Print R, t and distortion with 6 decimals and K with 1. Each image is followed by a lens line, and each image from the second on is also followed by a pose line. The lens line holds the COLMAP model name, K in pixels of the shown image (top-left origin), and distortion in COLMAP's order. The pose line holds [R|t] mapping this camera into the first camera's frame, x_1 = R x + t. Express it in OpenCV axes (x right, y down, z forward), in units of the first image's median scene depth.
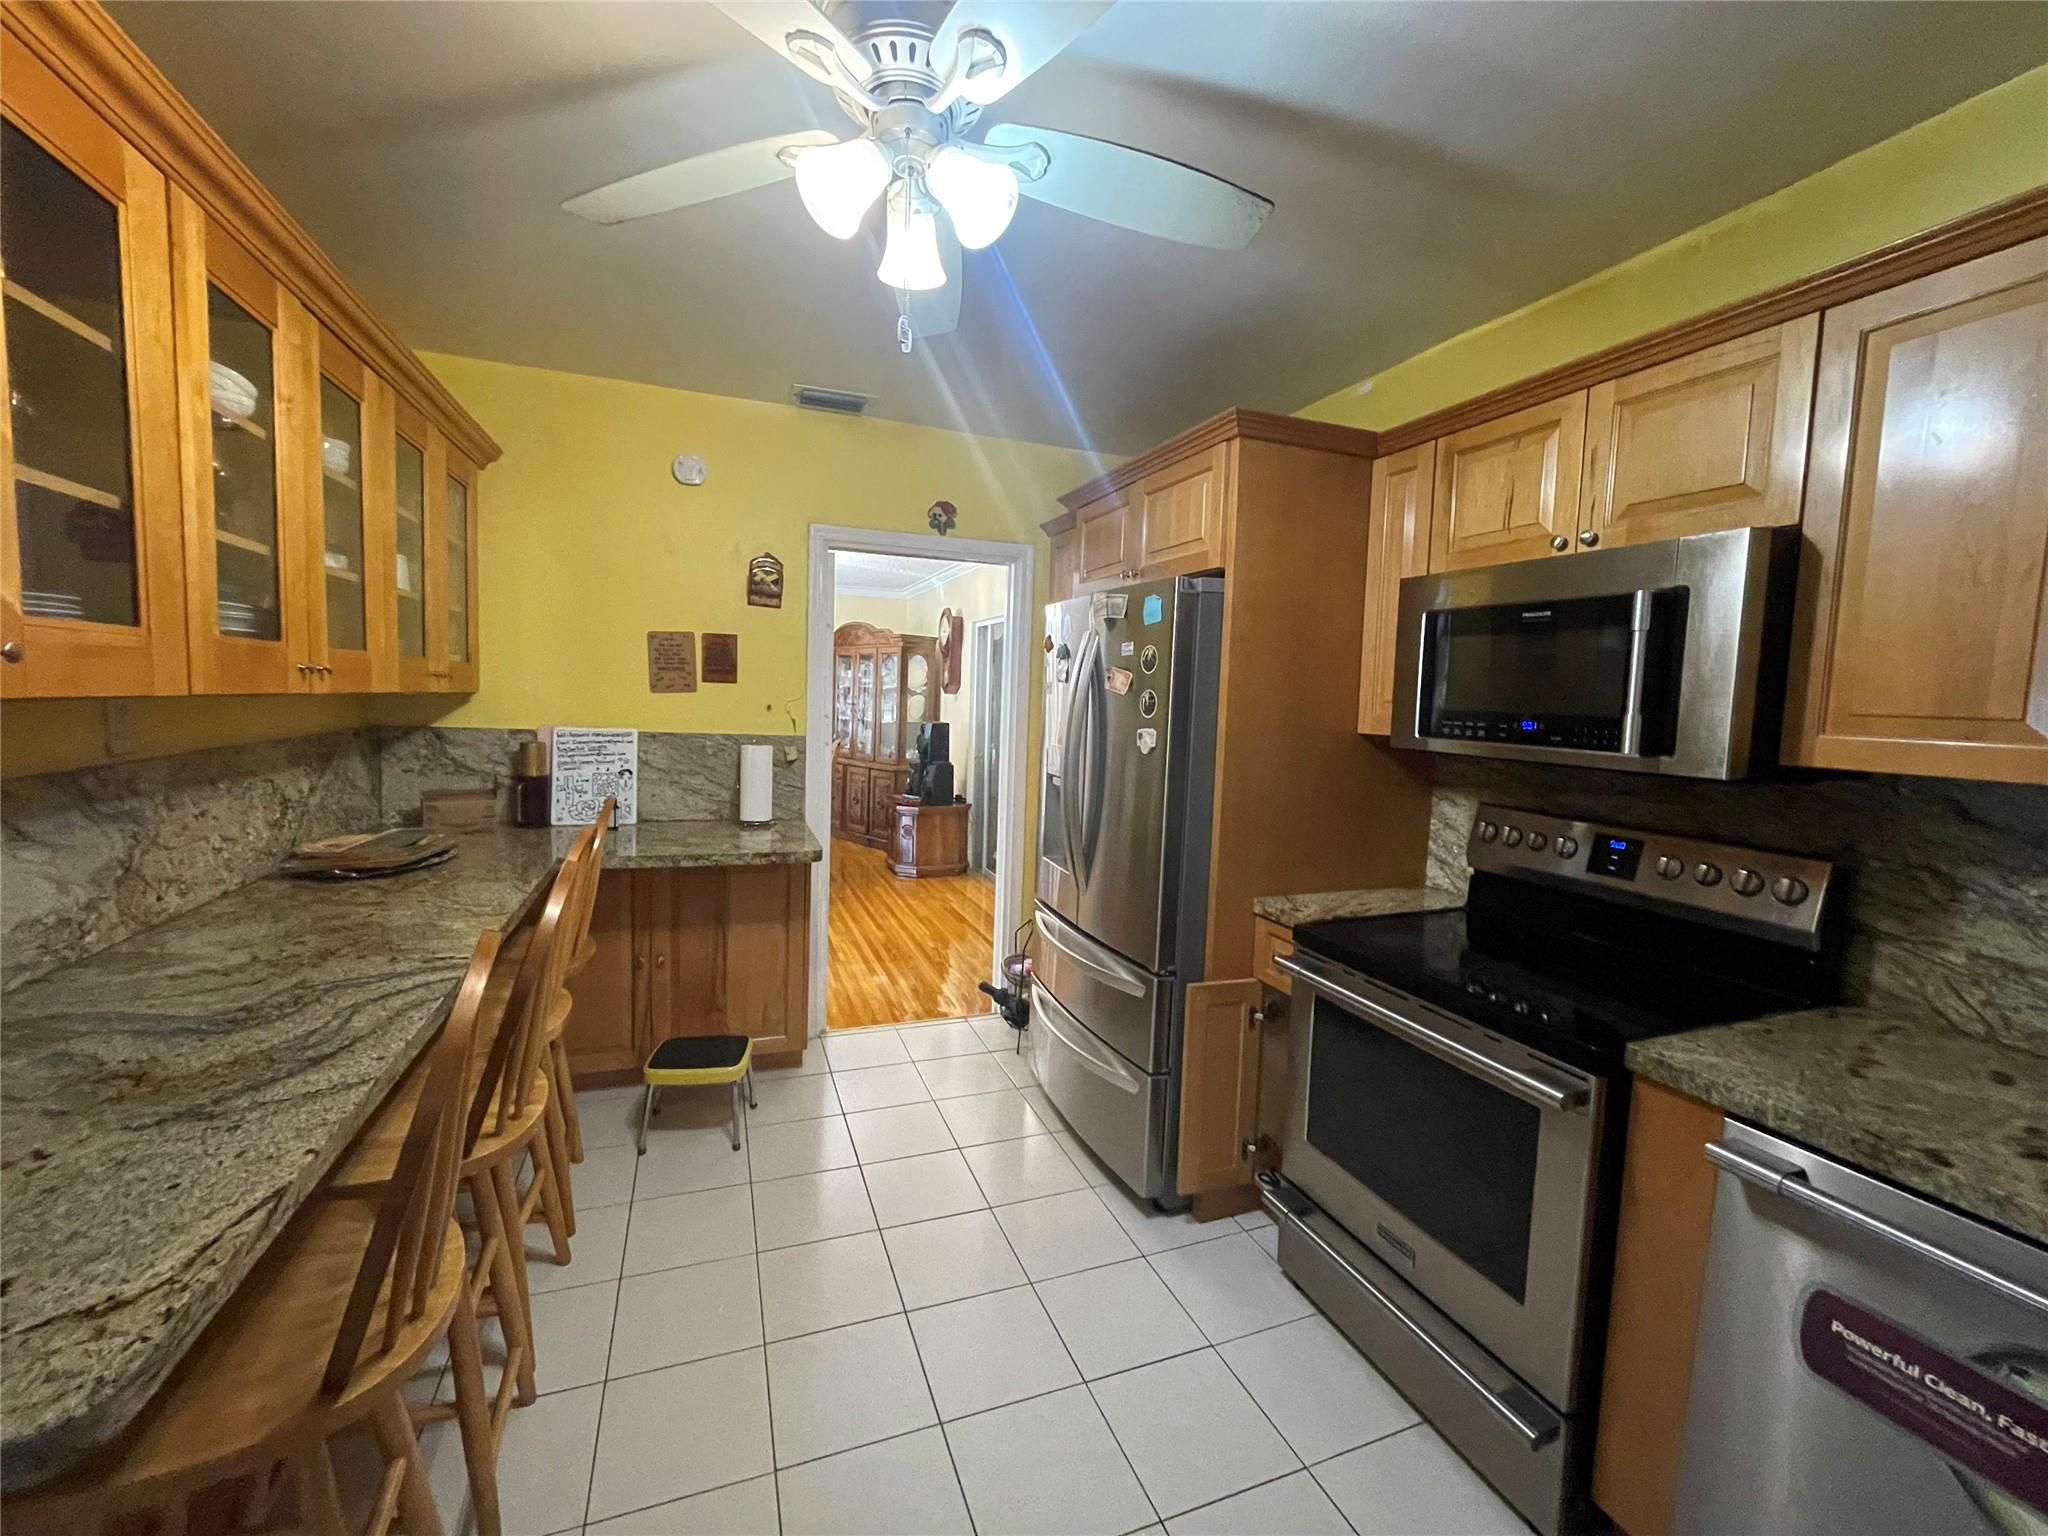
lens RADIAL K [[832.2, 0, 1017.6], [0, 832.2, 762.4], [0, 0, 1]] dist [-0.001887, 0.000383]
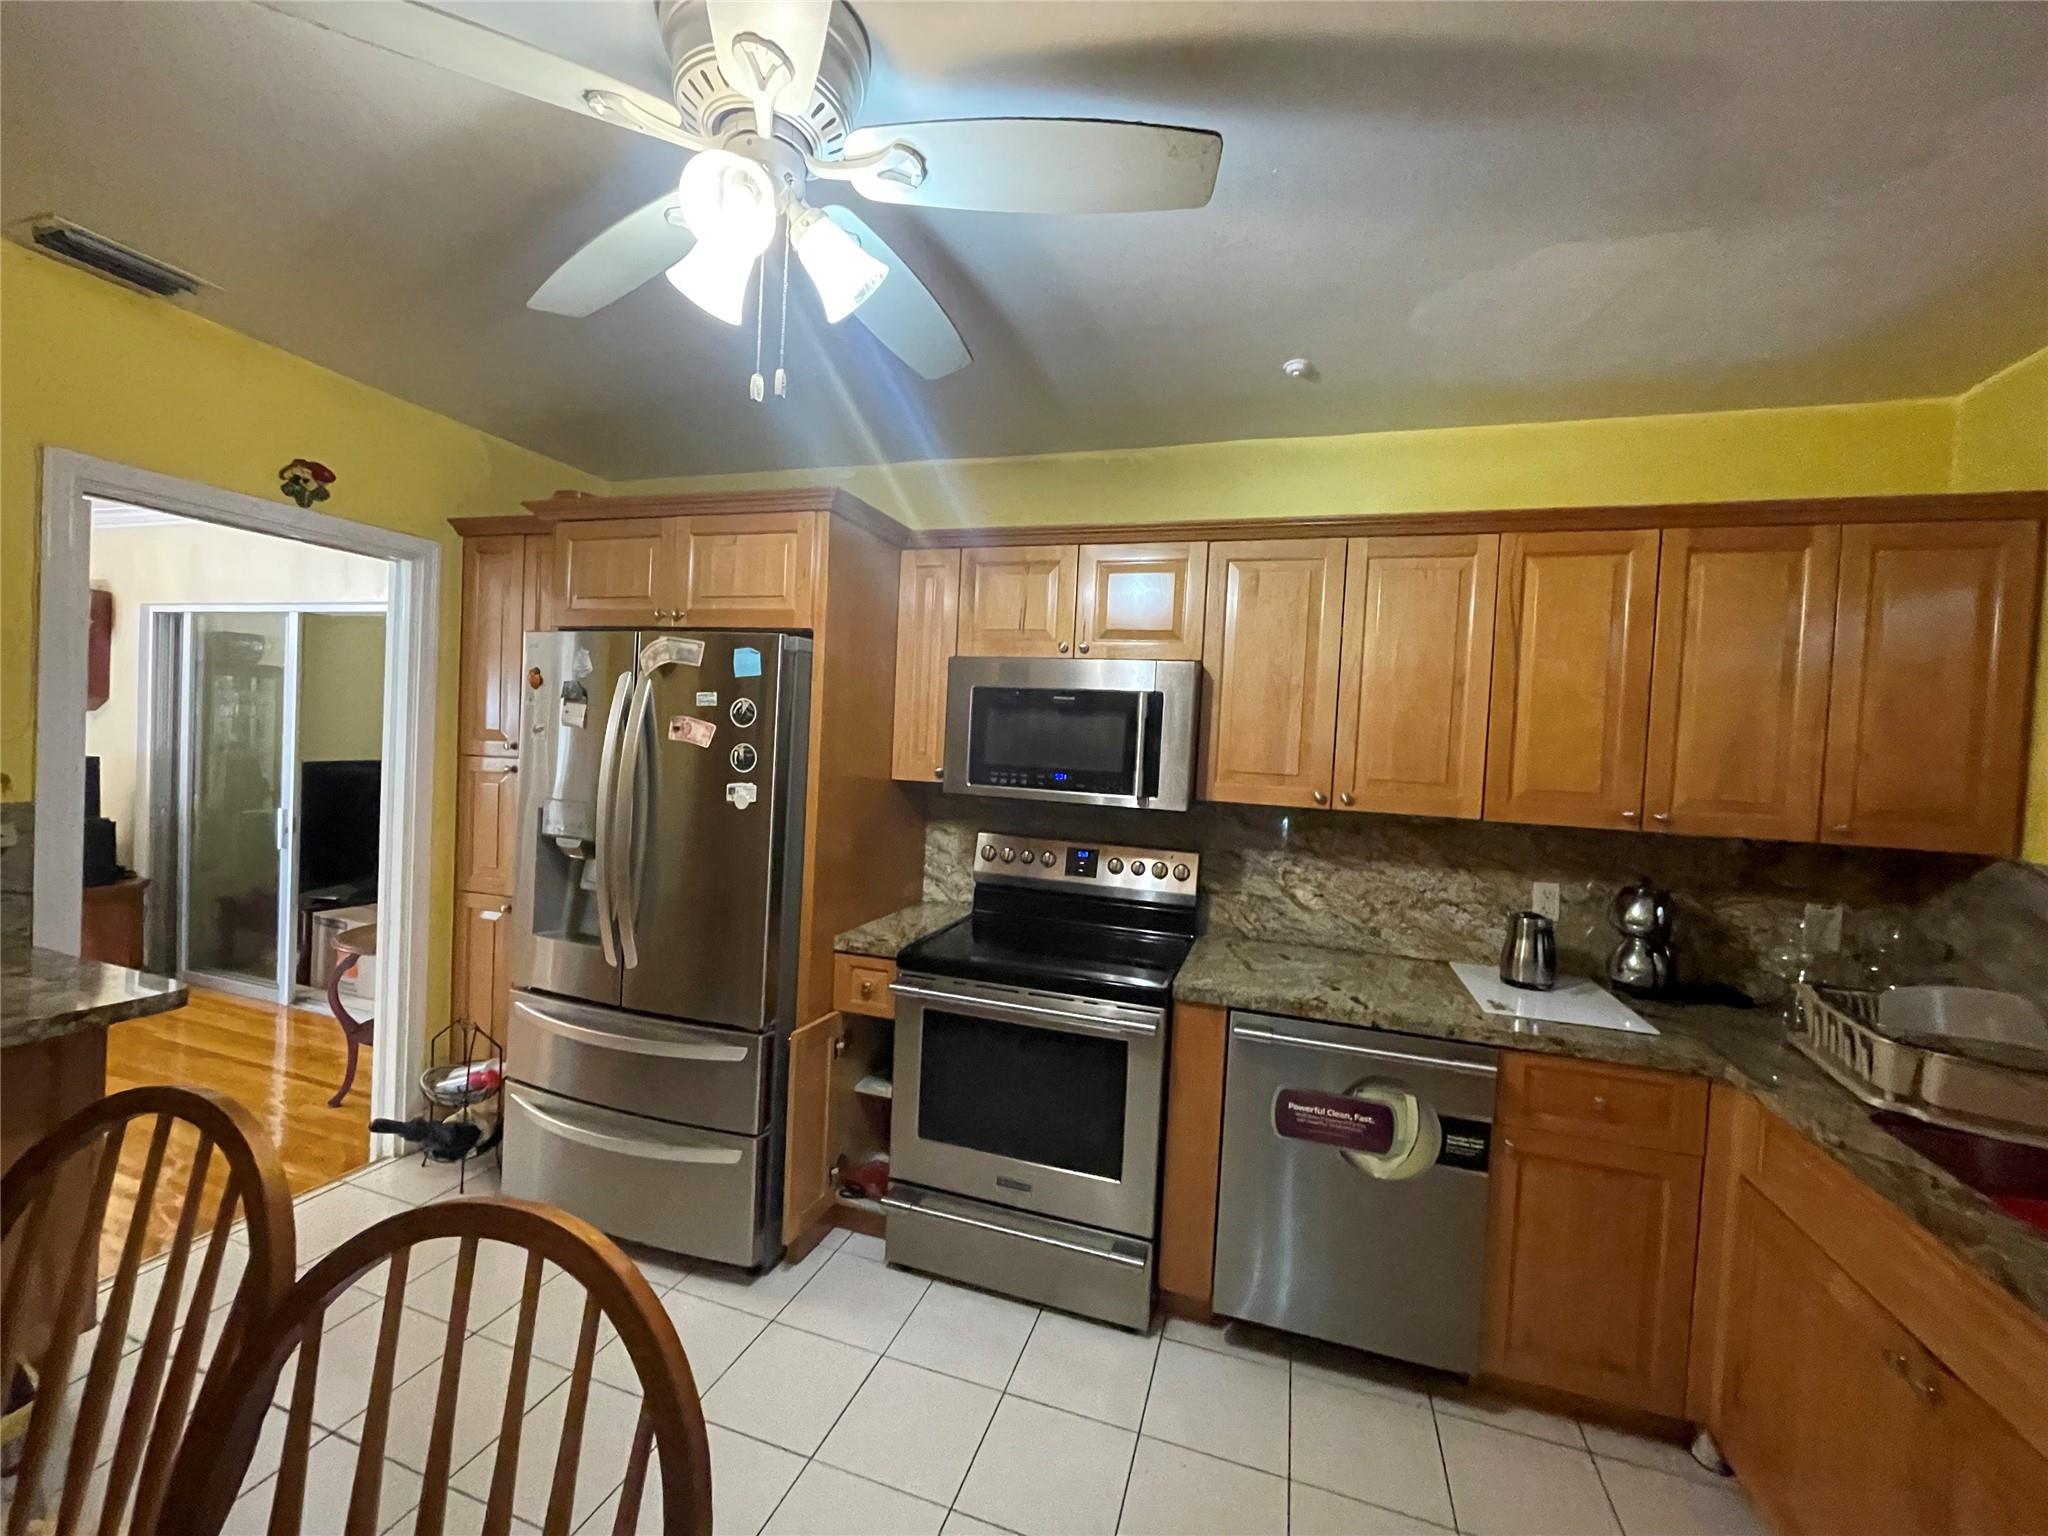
lens RADIAL K [[832.2, 0, 1022.3], [0, 832.2, 761.1], [0, 0, 1]] dist [-0.001887, 0.000383]
pose [[0.625536, -0.018391, 0.779979, -0.414078], [0.032882, 0.999455, -0.002805, -0.054854], [-0.779502, 0.027402, 0.625800, 0.135604]]
